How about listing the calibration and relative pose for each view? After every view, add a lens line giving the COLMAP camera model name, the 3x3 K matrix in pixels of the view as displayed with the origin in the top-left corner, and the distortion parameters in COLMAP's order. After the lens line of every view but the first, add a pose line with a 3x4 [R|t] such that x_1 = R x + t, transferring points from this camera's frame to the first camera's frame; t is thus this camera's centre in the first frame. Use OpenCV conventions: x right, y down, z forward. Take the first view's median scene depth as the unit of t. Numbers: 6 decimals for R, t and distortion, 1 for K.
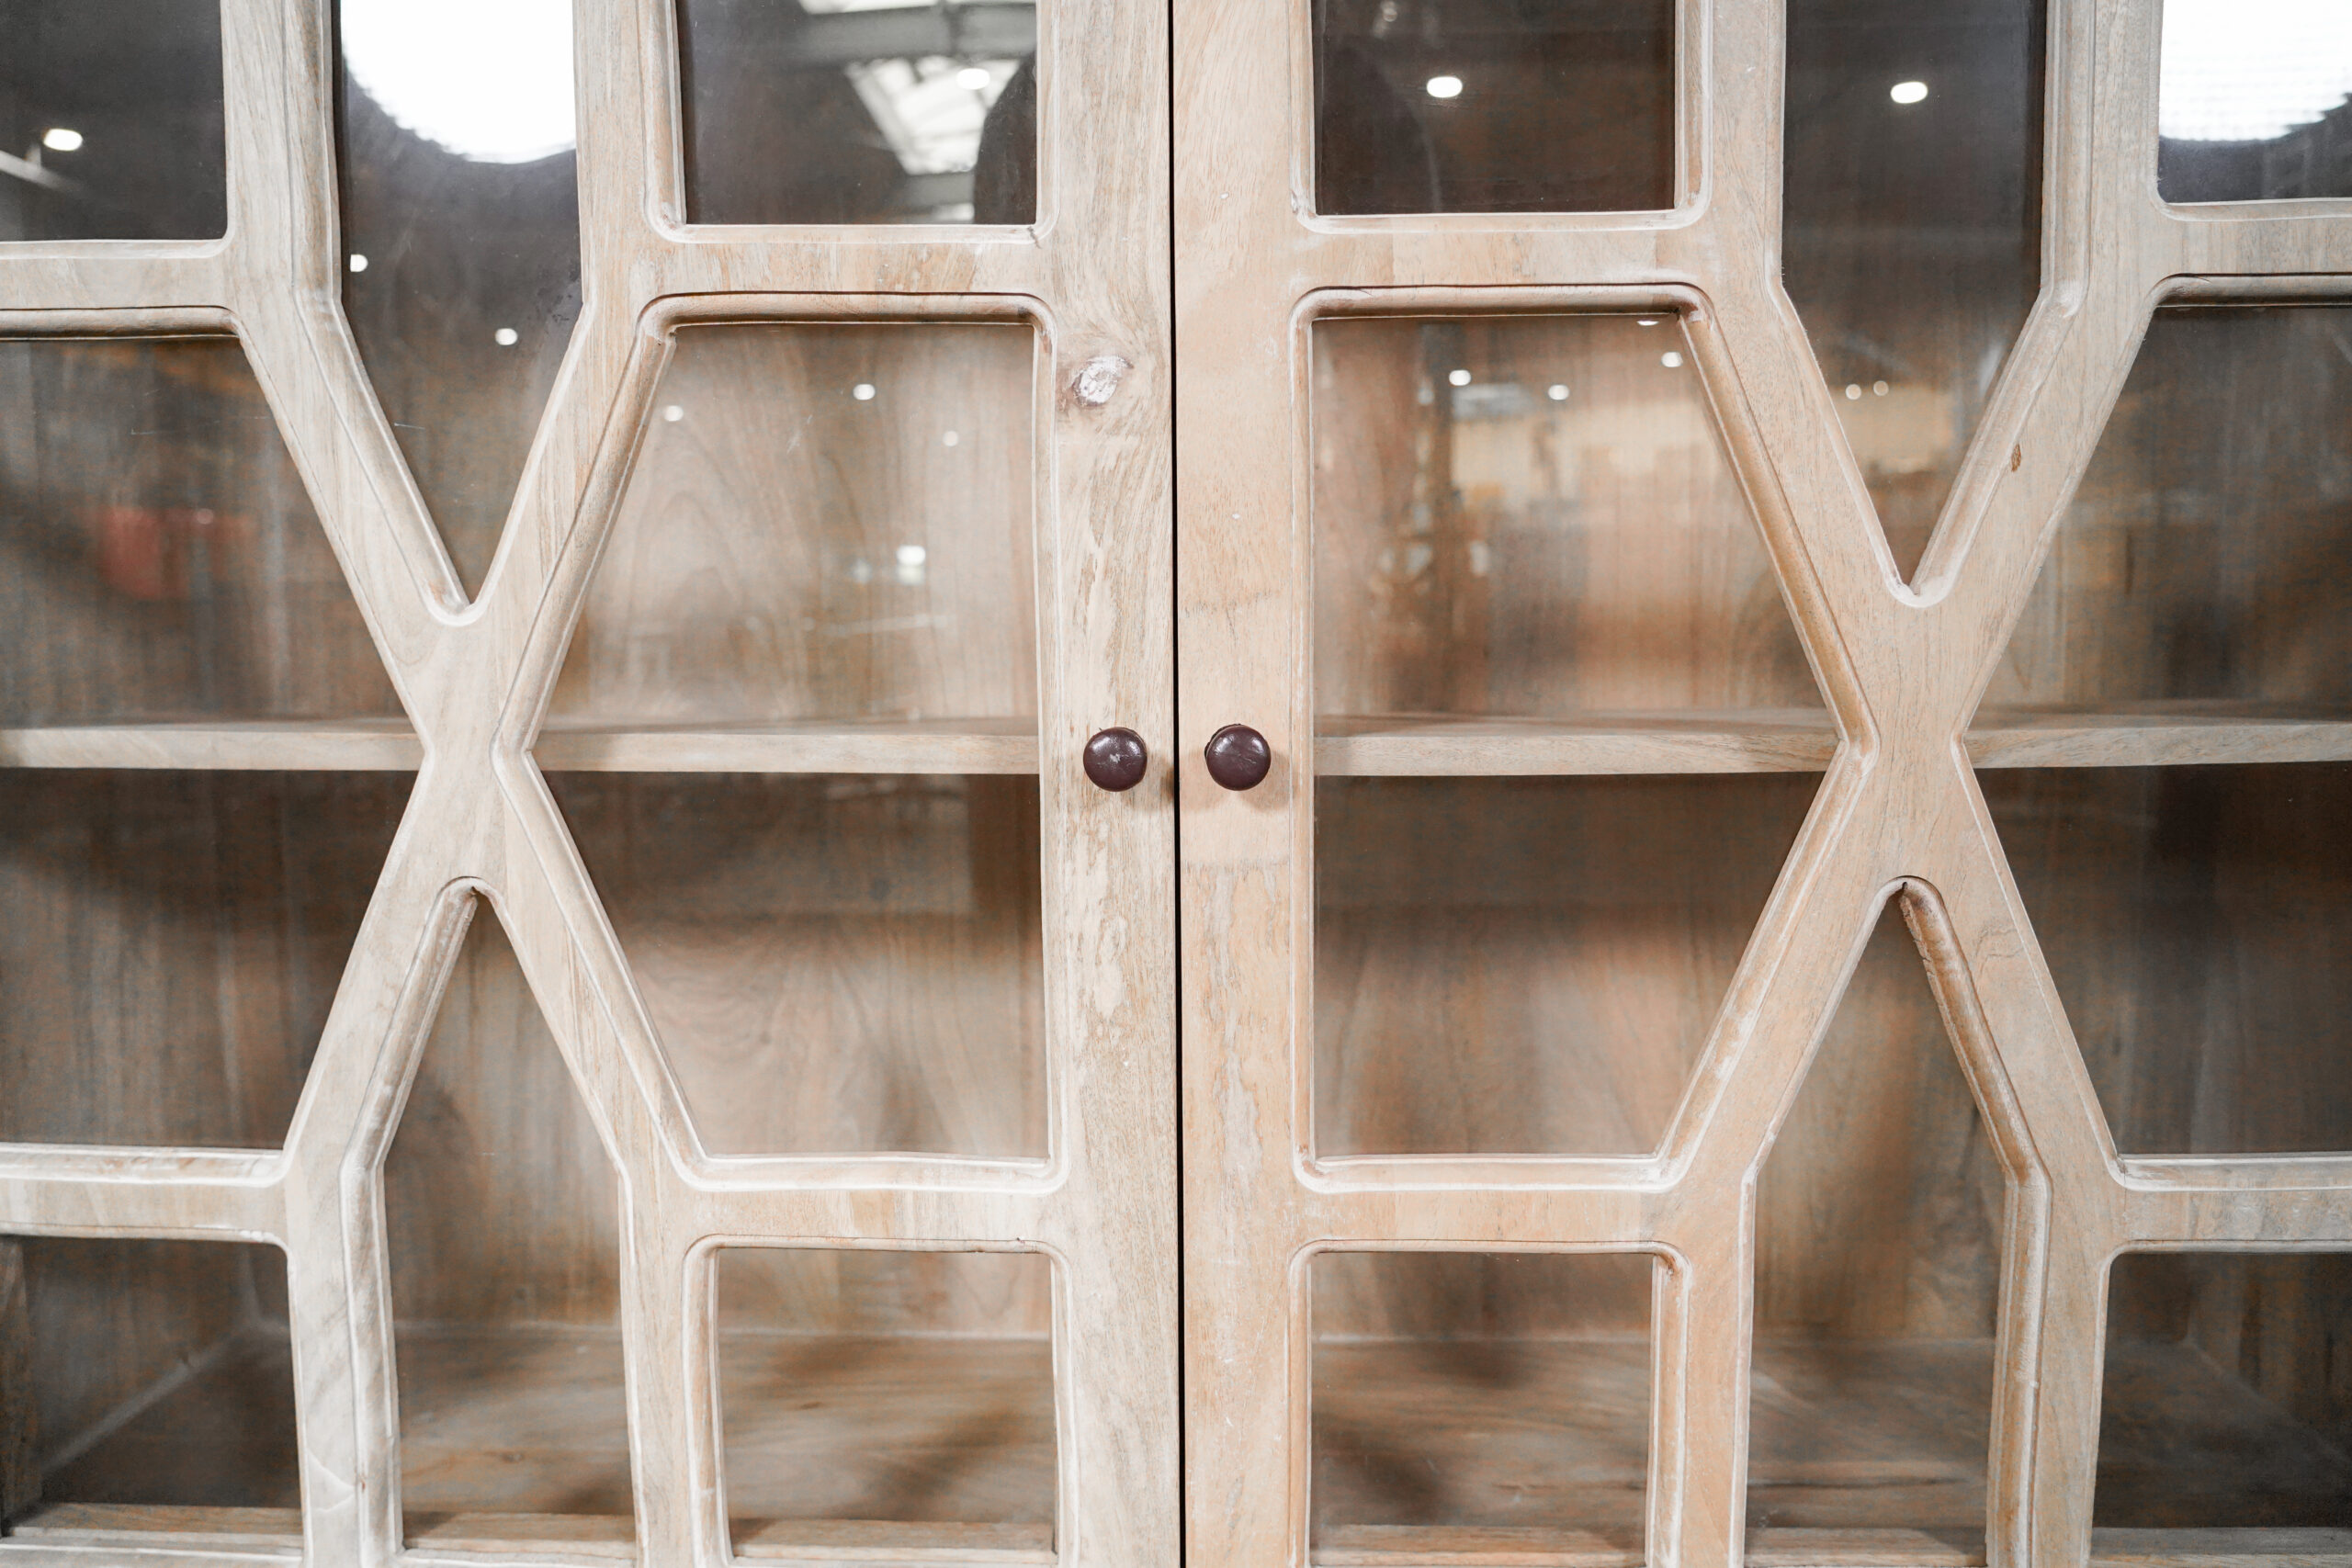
lens RADIAL K [[1595.5, 0, 1166.6], [0, 1595.5, 776.7], [0, 0, 1]] dist [-0.045934, 0.000897]
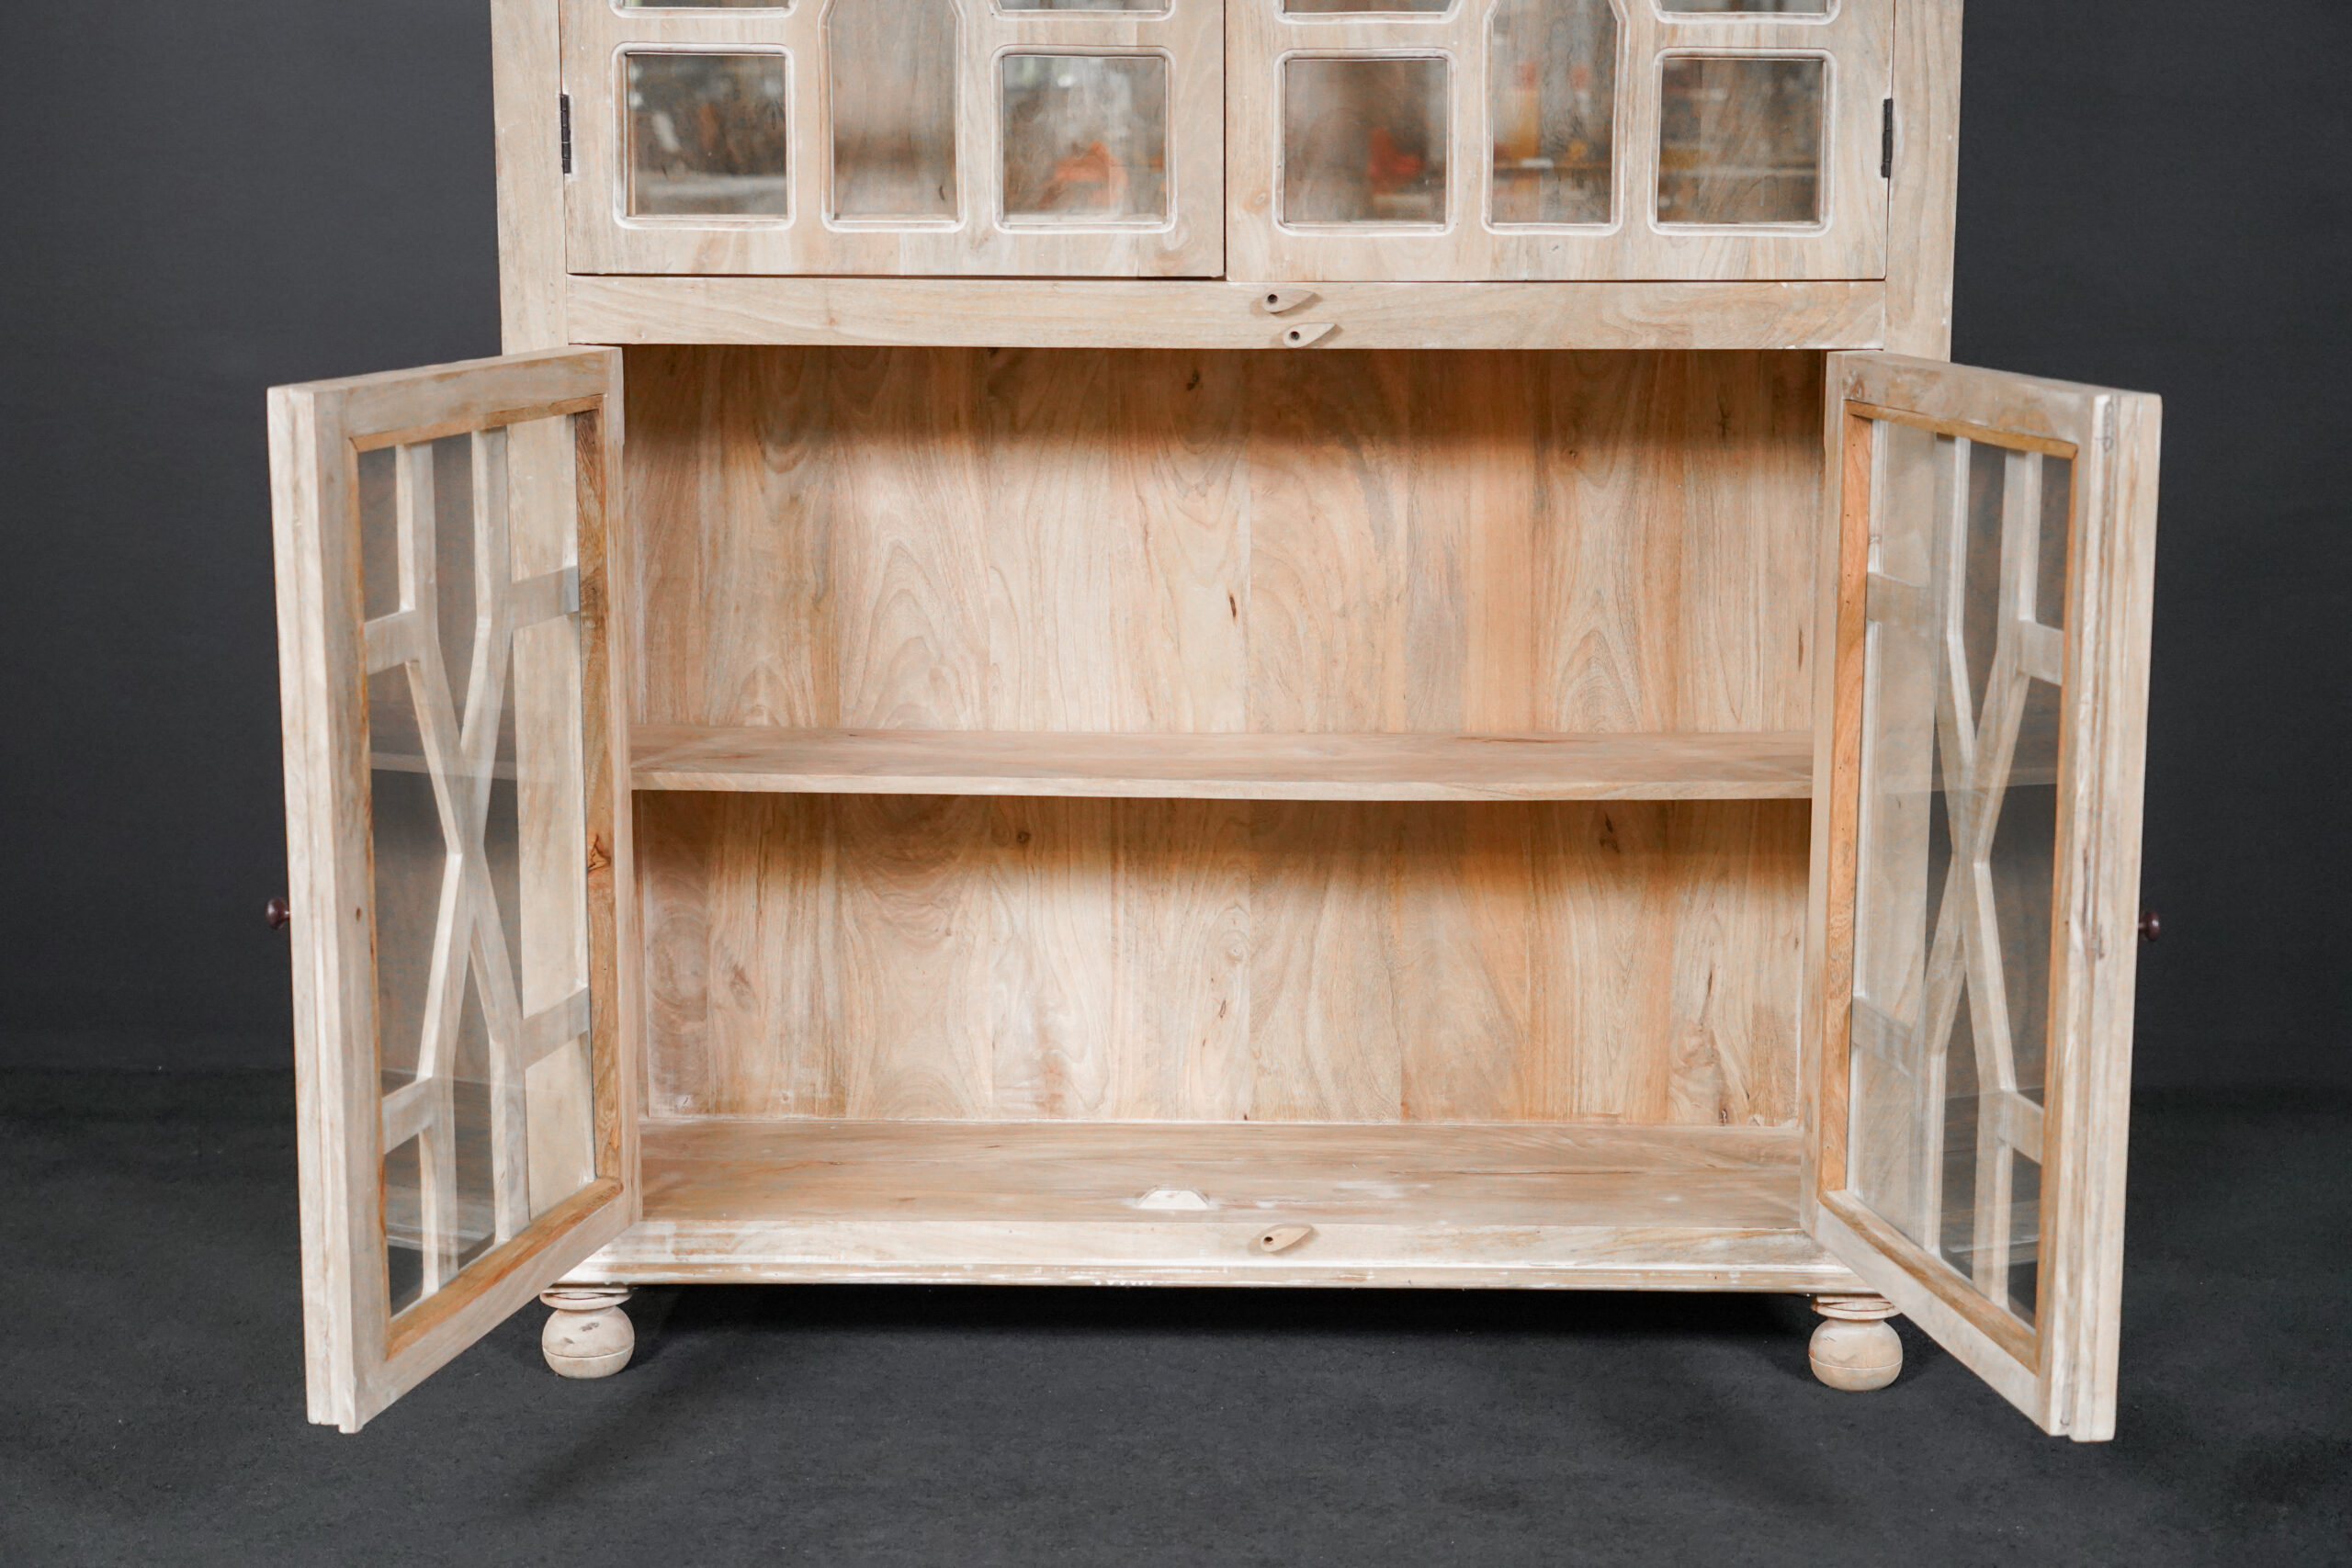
lens RADIAL K [[3664.4, 0, 1179.0], [0, 3664.4, 787.0], [0, 0, 1]] dist [-0.014347, 0.000000]
pose [[0.999722, 0.006994, 0.022498, -0.164835], [-0.008953, 0.996064, 0.088183, -0.461749], [-0.021793, -0.088360, 0.995850, -4.006427]]
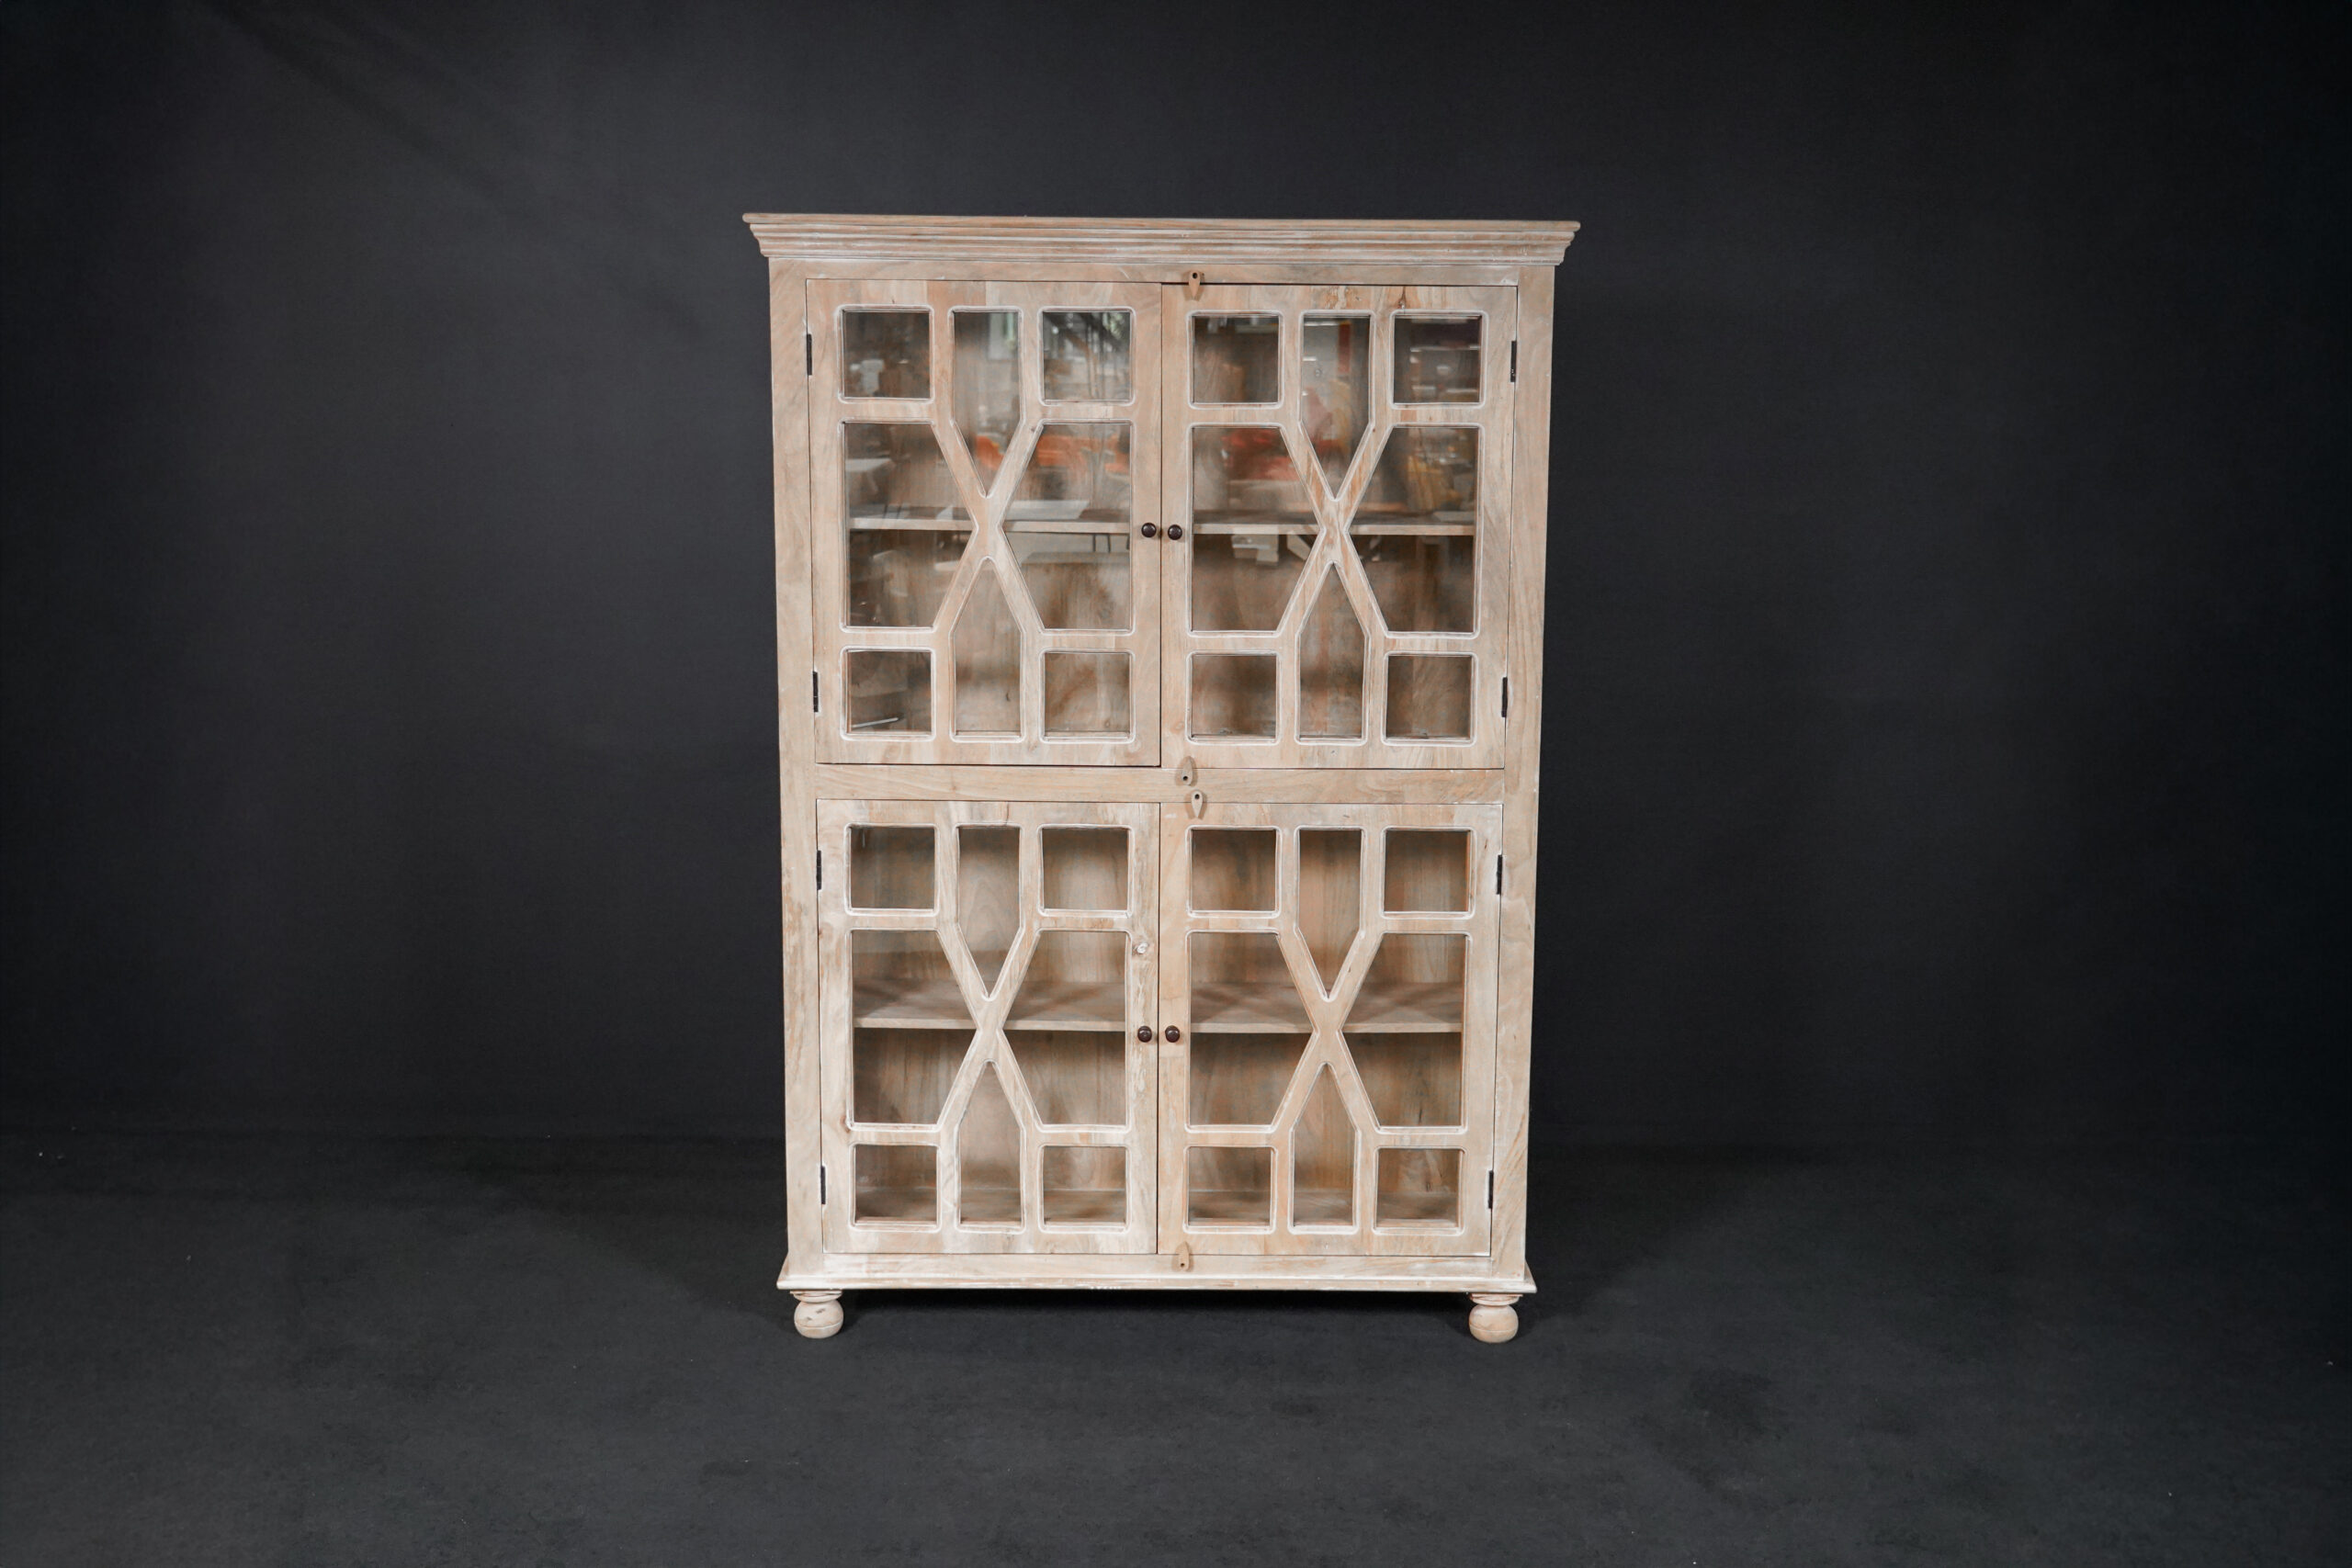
lens RADIAL K [[2551.8, 0, 1179.2], [0, 2551.8, 784.2], [0, 0, 1]] dist [0.001539, 0.000000]
pose [[0.998818, 0.008473, 0.047865, -0.261427], [-0.012309, 0.996685, 0.080424, -1.183241], [-0.047025, -0.080918, 0.995611, -5.562867]]
